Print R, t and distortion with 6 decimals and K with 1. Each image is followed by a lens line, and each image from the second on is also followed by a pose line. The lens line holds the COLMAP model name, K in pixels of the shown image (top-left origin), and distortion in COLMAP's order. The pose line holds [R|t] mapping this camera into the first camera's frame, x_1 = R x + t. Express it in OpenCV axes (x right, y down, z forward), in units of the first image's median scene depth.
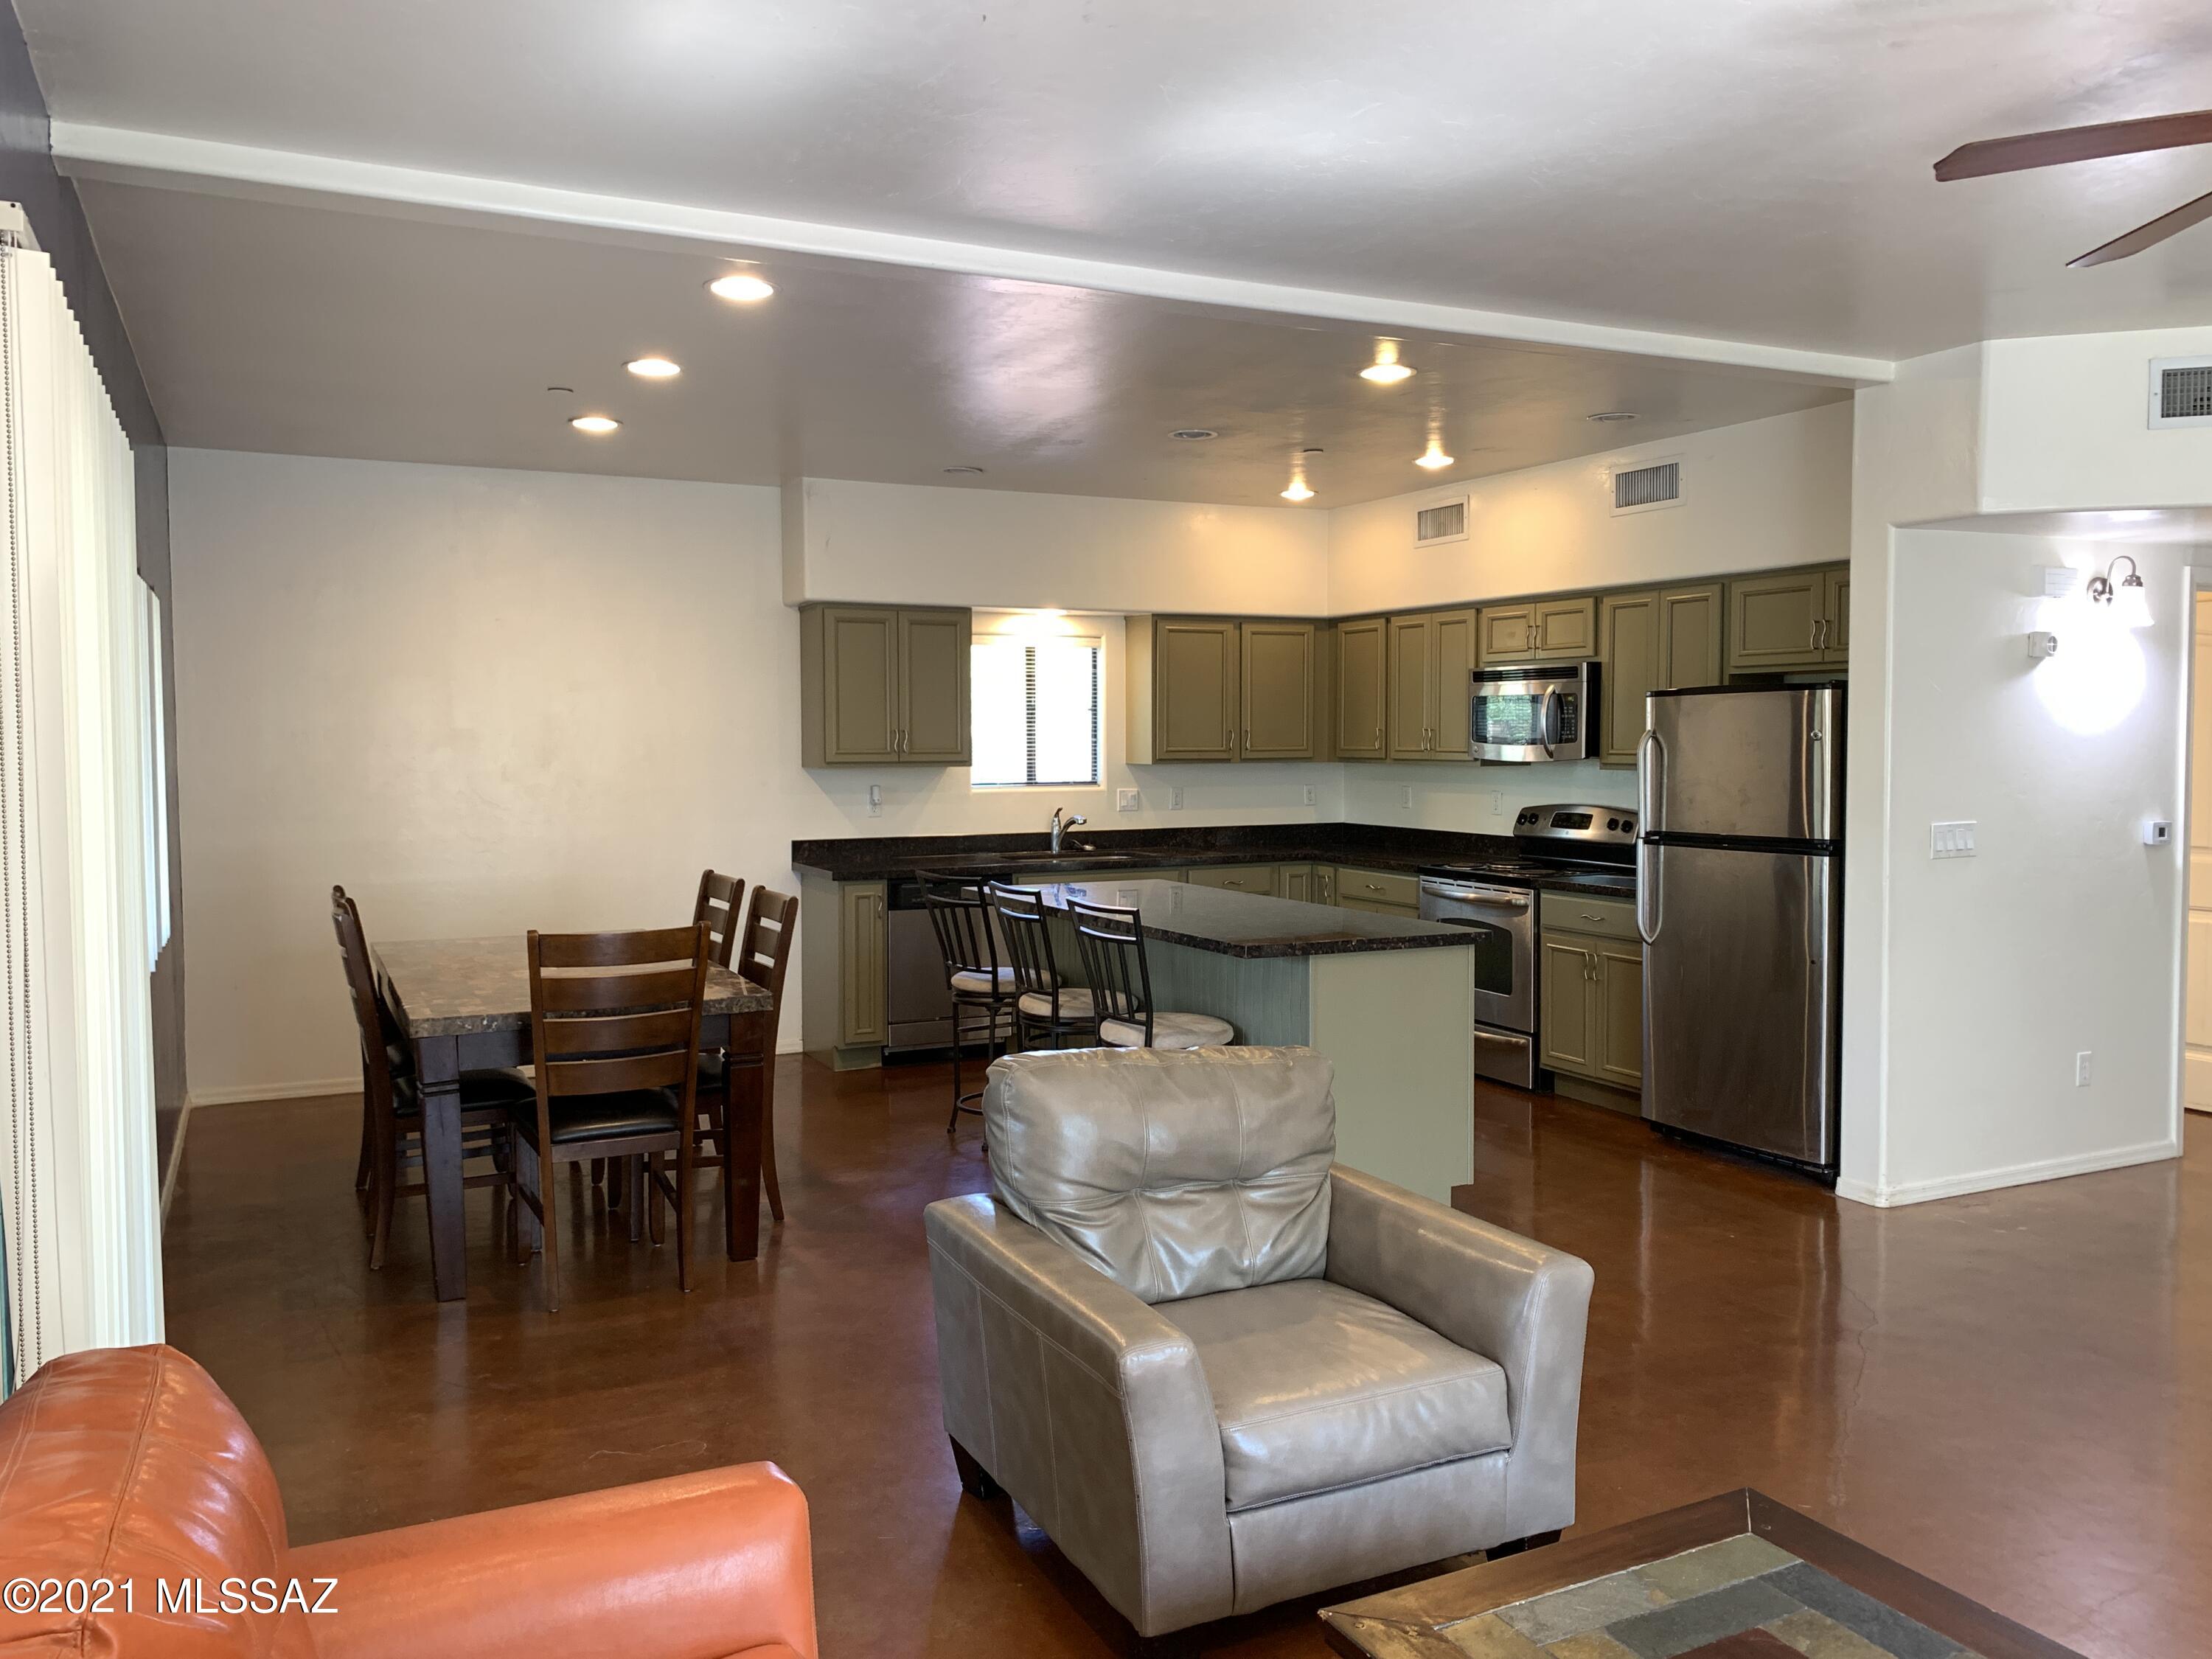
lens RADIAL K [[1673.1, 0, 1064.6], [0, 1673.1, 831.1], [0, 0, 1]] dist [0.022804, -0.028021]
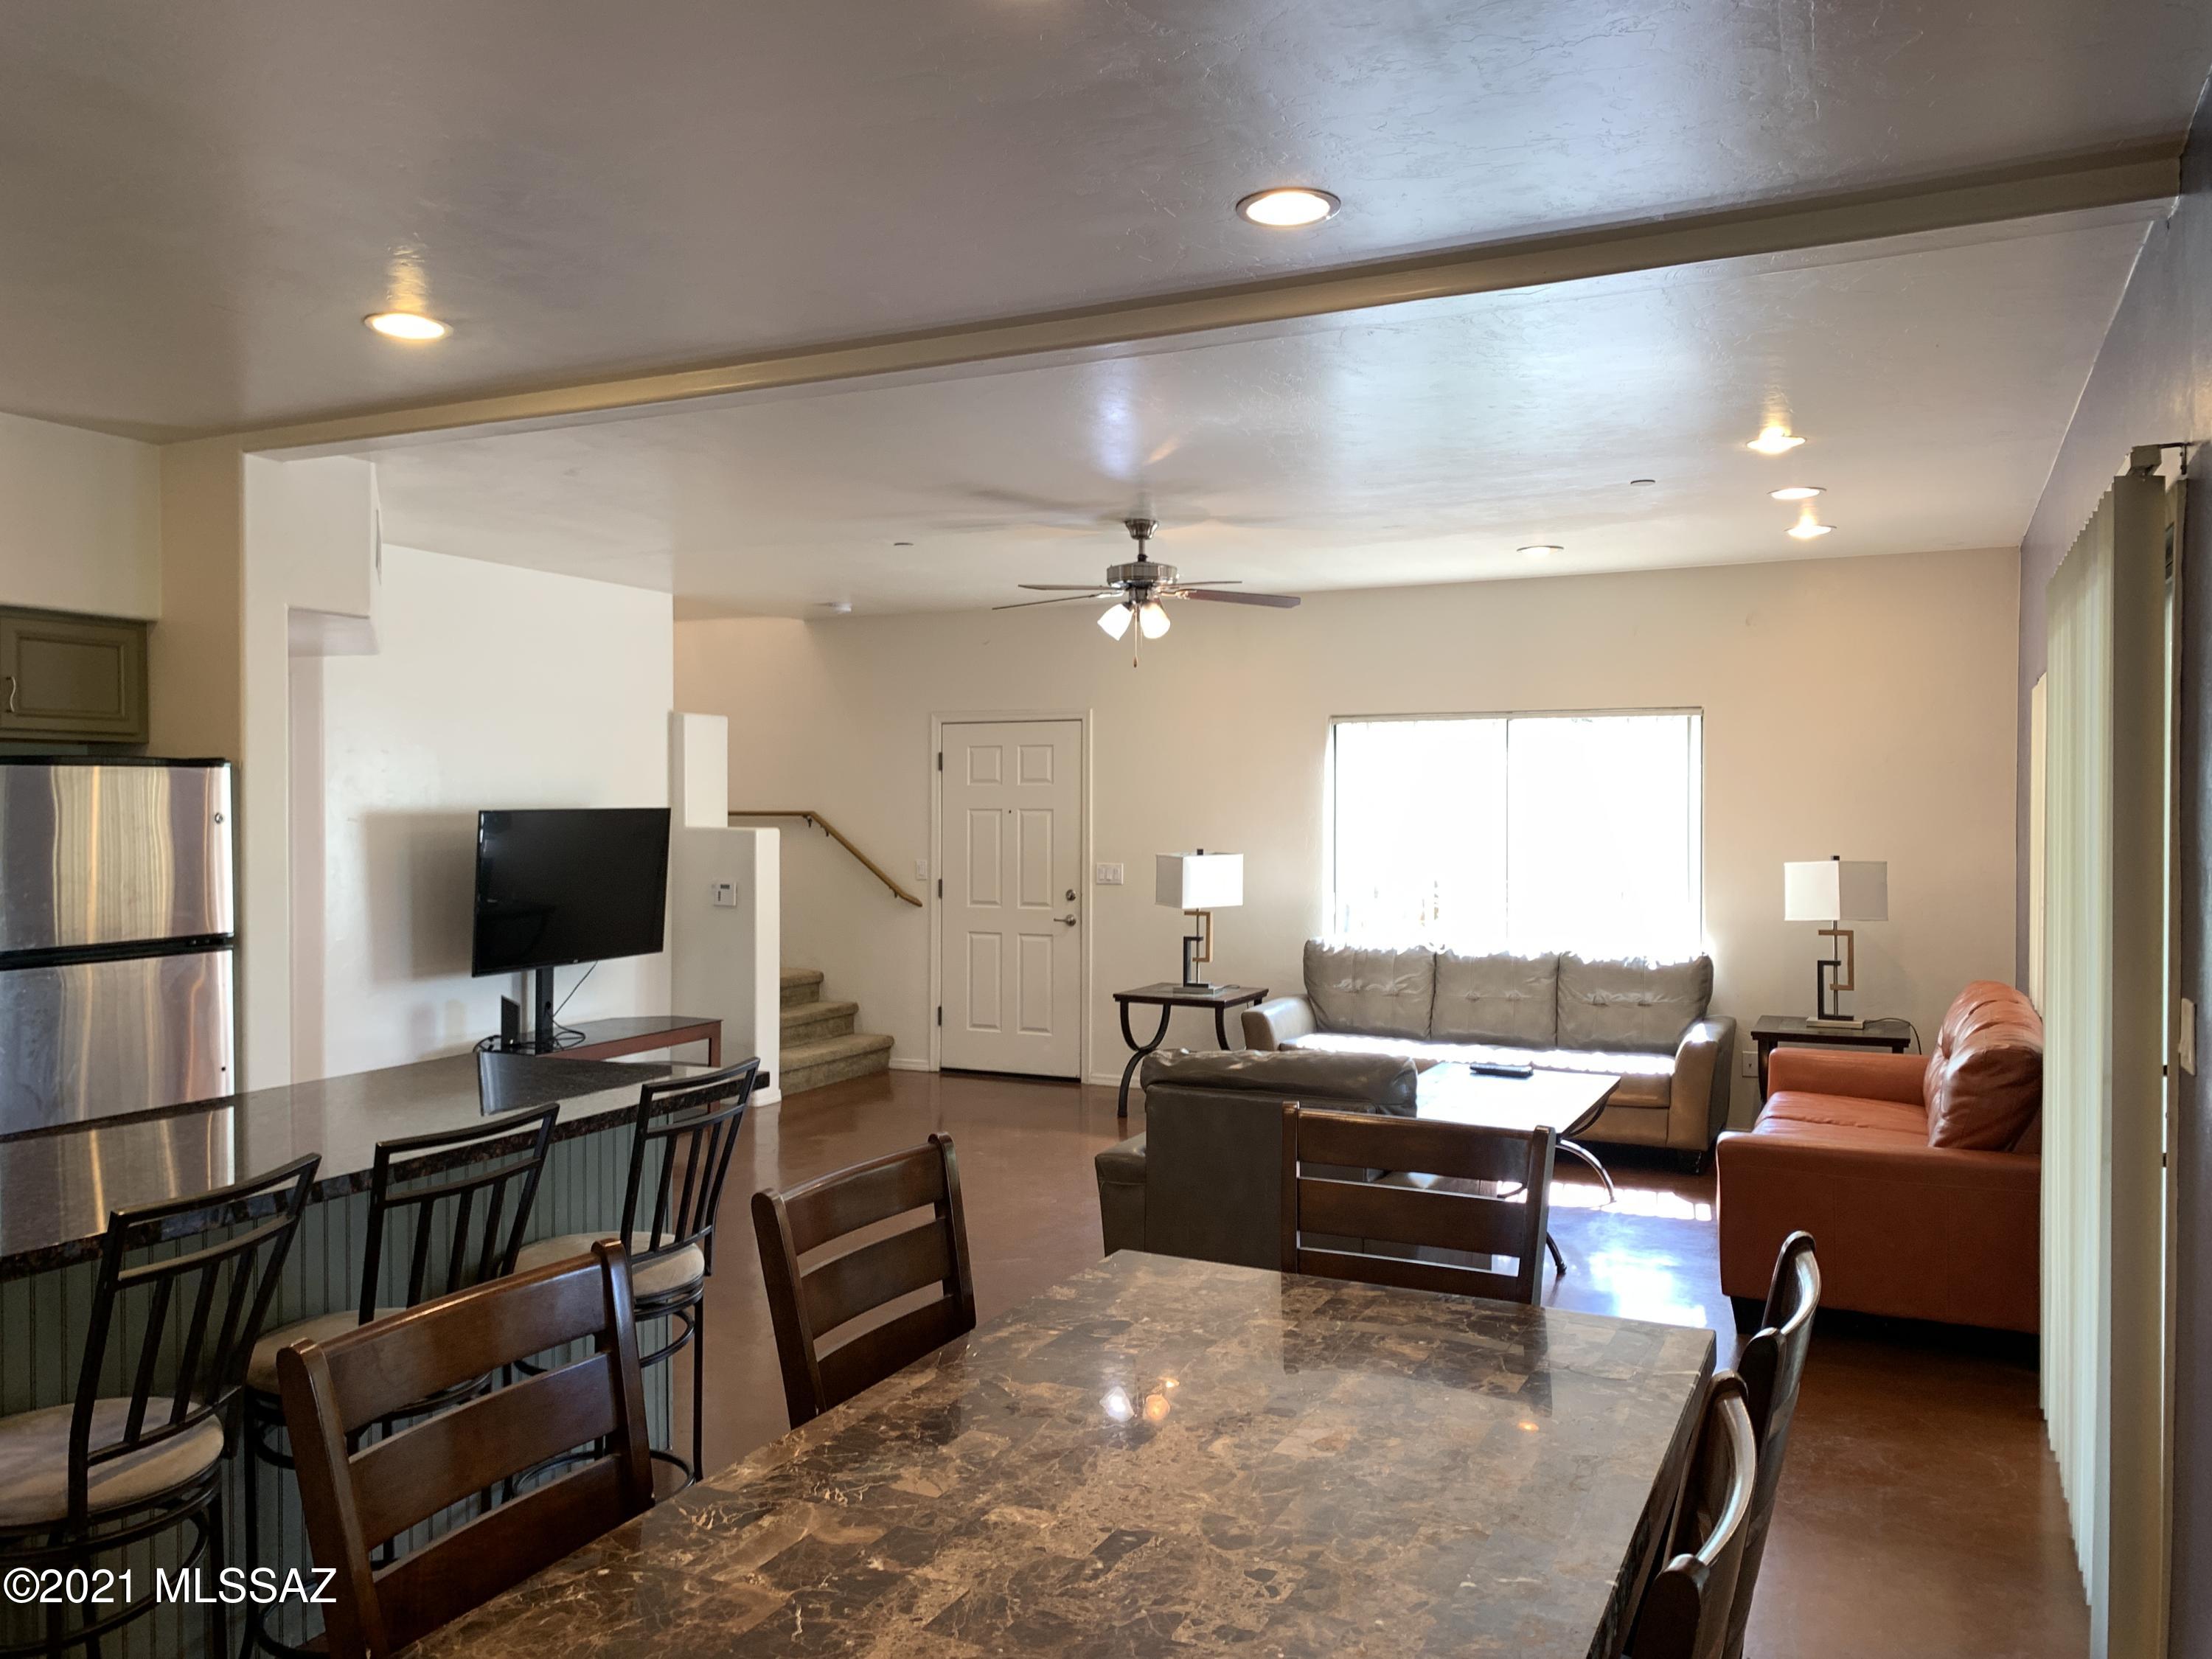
lens RADIAL K [[1673.1, 0, 1125.5], [0, 1673.1, 832.3], [0, 0, 1]] dist [0.022804, -0.028021]
pose [[-0.613995, -0.016038, 0.789147, -0.436353], [0.042794, 0.997647, 0.053571, -0.059819], [-0.788149, 0.066663, -0.611864, 0.907969]]
